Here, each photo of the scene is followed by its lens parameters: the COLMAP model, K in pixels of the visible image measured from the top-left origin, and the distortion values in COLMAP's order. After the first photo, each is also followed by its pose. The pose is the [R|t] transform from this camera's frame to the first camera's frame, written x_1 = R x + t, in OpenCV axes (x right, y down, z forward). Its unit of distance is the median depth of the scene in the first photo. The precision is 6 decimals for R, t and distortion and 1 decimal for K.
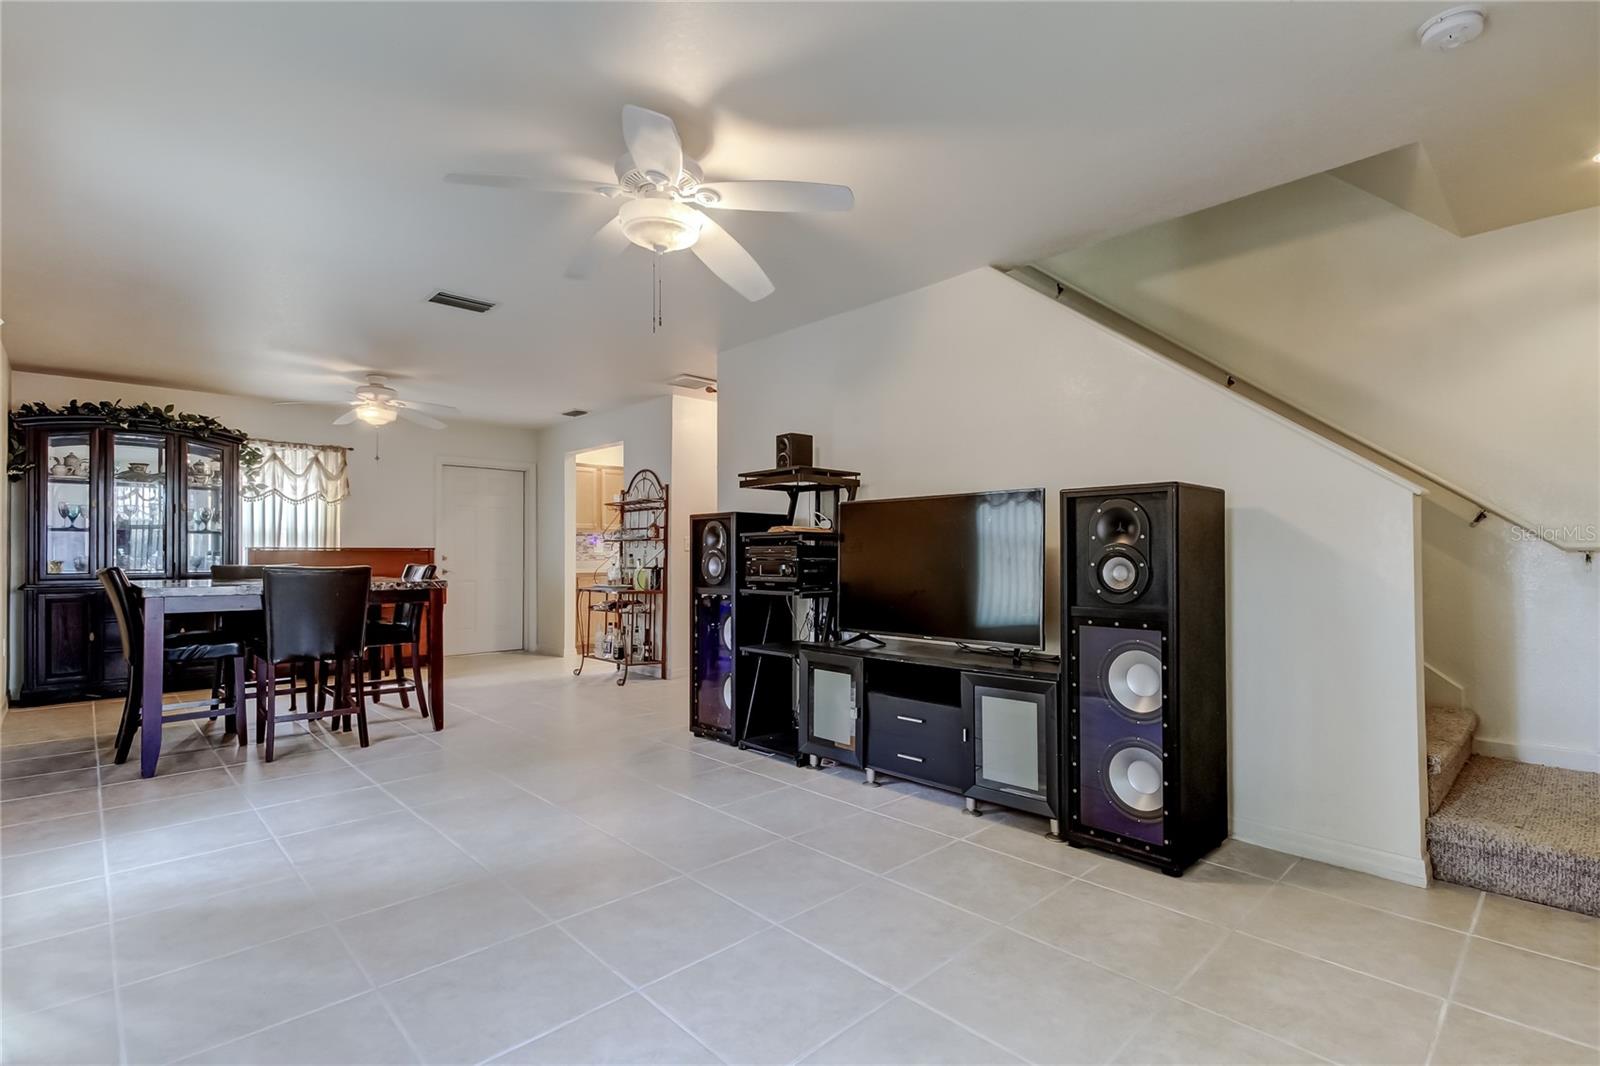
lens RADIAL K [[724.6, 0, 803.2], [0, 724.6, 542.3], [0, 0, 1]] dist [0.003321, -0.004532]
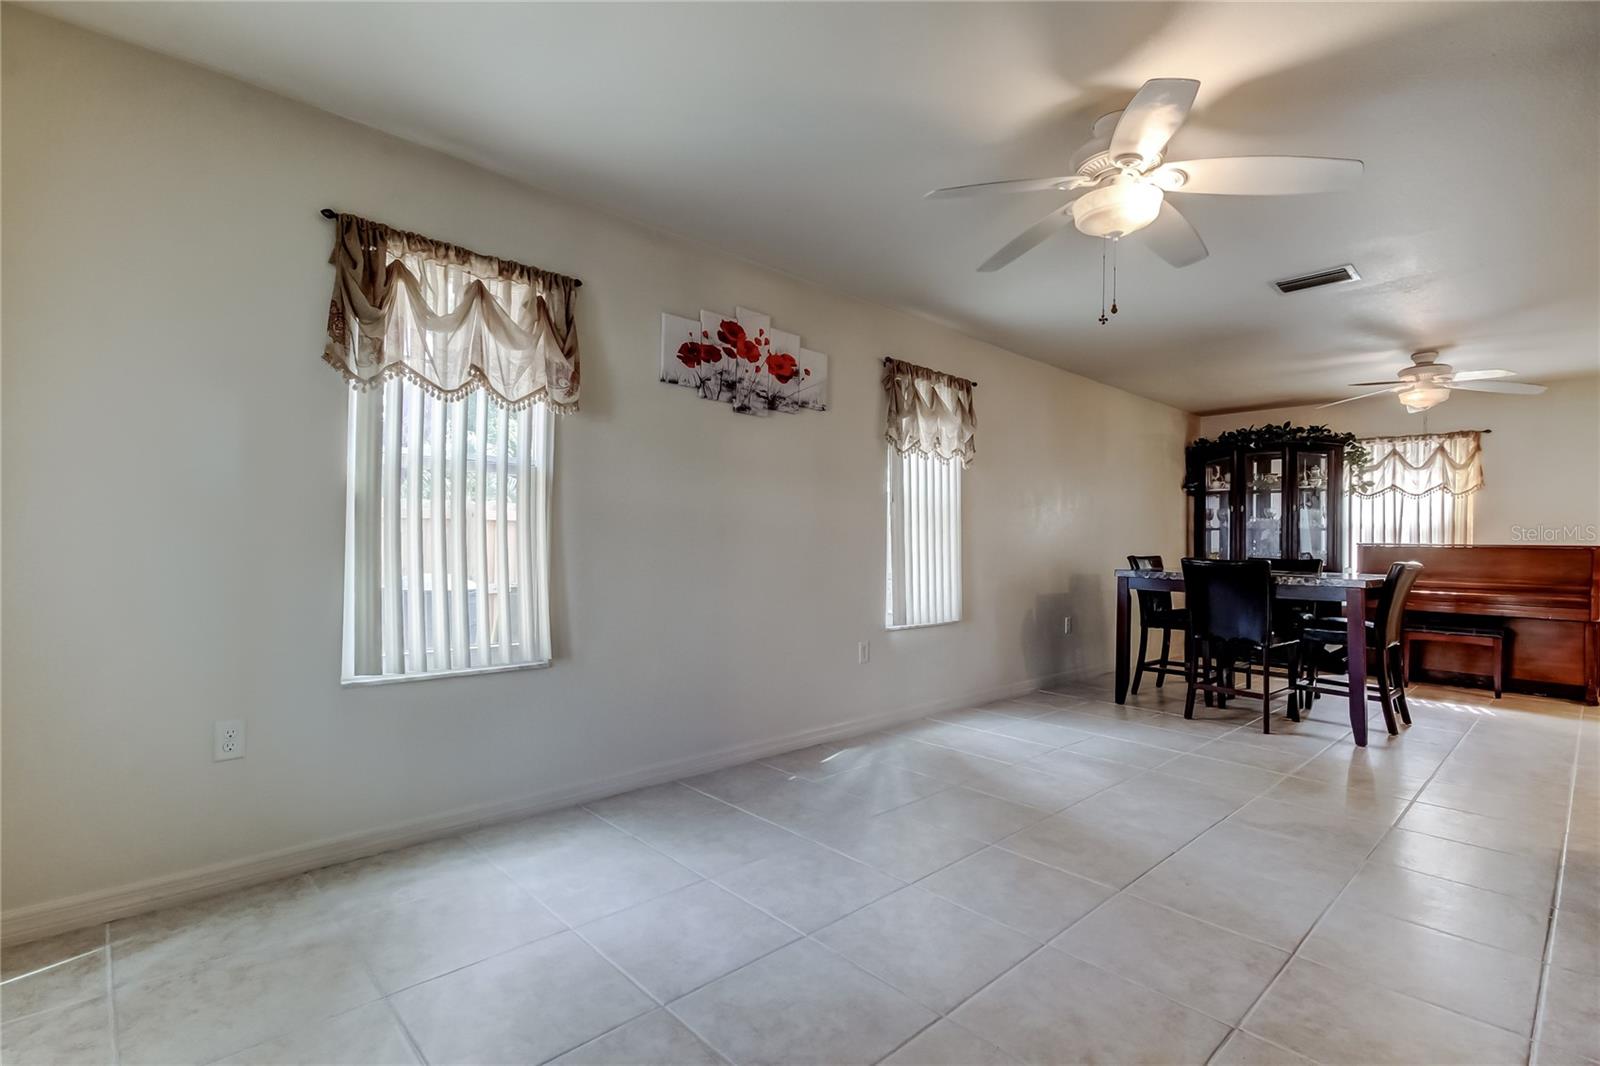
lens RADIAL K [[724.6, 0, 813.9], [0, 724.6, 540.9], [0, 0, 1]] dist [0.003321, -0.004532]
pose [[0.007559, 0.001633, -0.999970, 0.281610], [0.001449, 0.999998, 0.001644, 0.000751], [0.999970, -0.001461, 0.007556, 0.215983]]
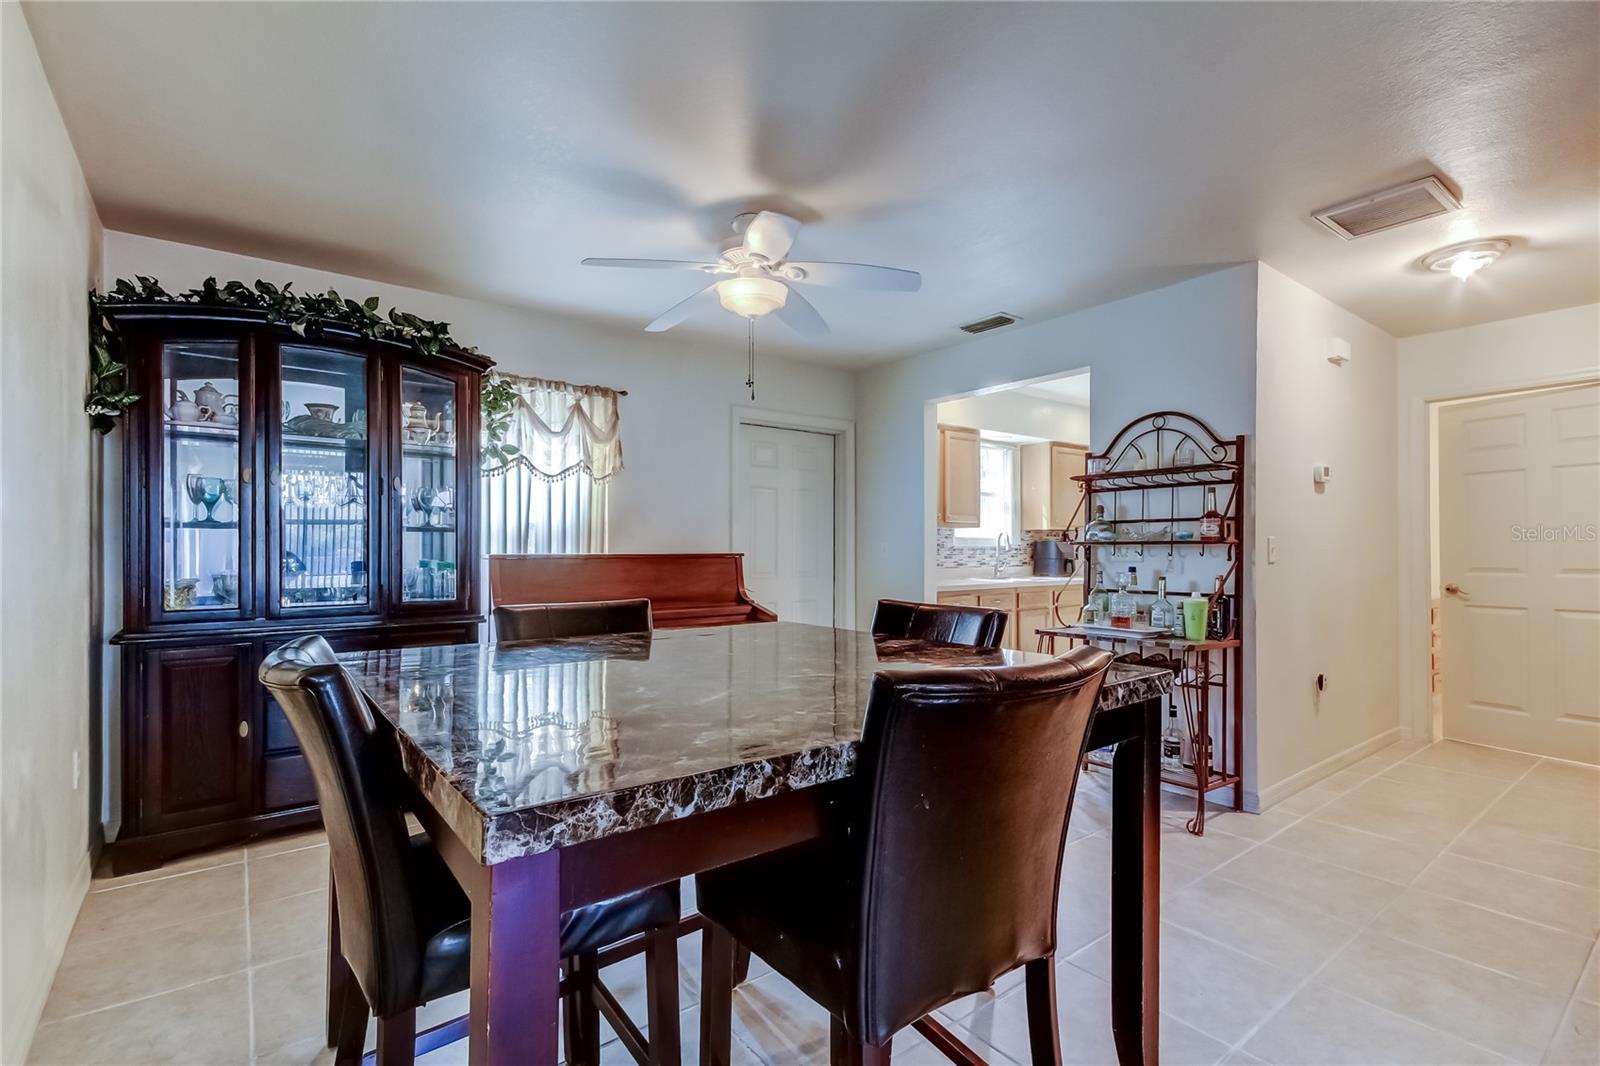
lens RADIAL K [[724.6, 0, 813.4], [0, 724.6, 537.6], [0, 0, 1]] dist [0.003321, -0.004532]
pose [[0.993220, 0.000816, -0.116243, -0.457037], [0.000057, 0.999972, 0.007505, -0.011361], [0.116246, -0.007460, 0.993192, 0.470322]]
